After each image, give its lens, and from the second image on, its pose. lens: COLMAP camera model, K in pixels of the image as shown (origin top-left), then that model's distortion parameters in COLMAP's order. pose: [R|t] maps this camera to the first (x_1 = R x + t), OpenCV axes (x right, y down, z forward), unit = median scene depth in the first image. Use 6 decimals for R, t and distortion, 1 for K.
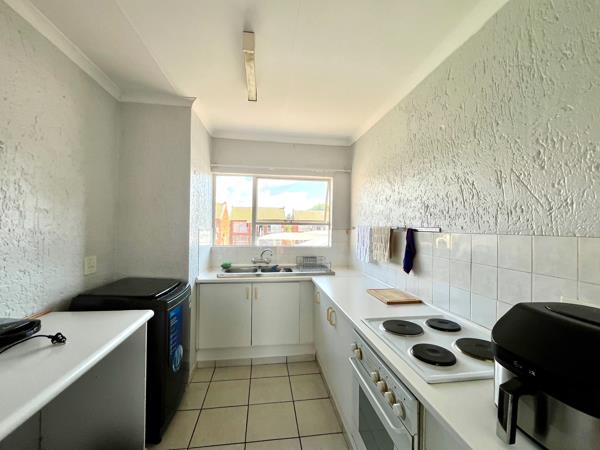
lens RADIAL K [[255.9, 0, 298.3], [0, 255.9, 225.2], [0, 0, 1]] dist [-0.003358, -0.000103]
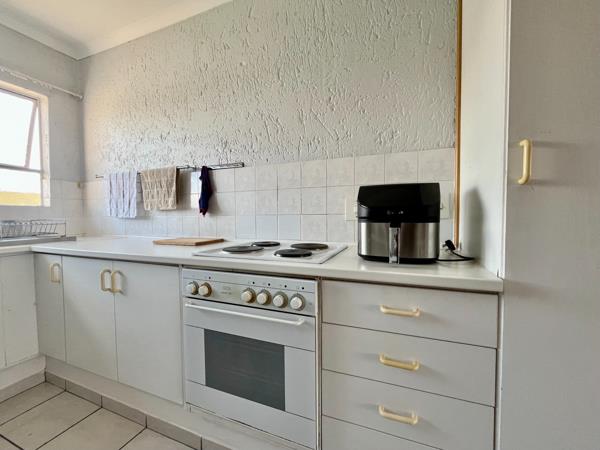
lens RADIAL K [[255.9, 0, 298.3], [0, 255.9, 225.2], [0, 0, 1]] dist [-0.003358, -0.000103]
pose [[0.498266, -0.048340, 0.865676, -0.200299], [0.007005, 0.998636, 0.051733, 0.176172], [-0.866996, -0.019713, 0.497925, 0.240322]]
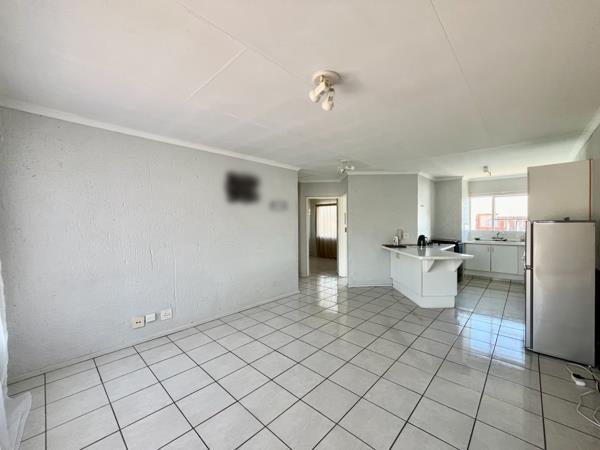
lens RADIAL K [[242.5, 0, 298.7], [0, 242.5, 225.0], [0, 0, 1]] dist [-0.002108, -0.000145]
pose [[0.628970, -0.007314, -0.777395, 0.588625], [0.022371, 0.999712, 0.008694, -0.025021], [0.777108, -0.022860, 0.628952, -2.370789]]
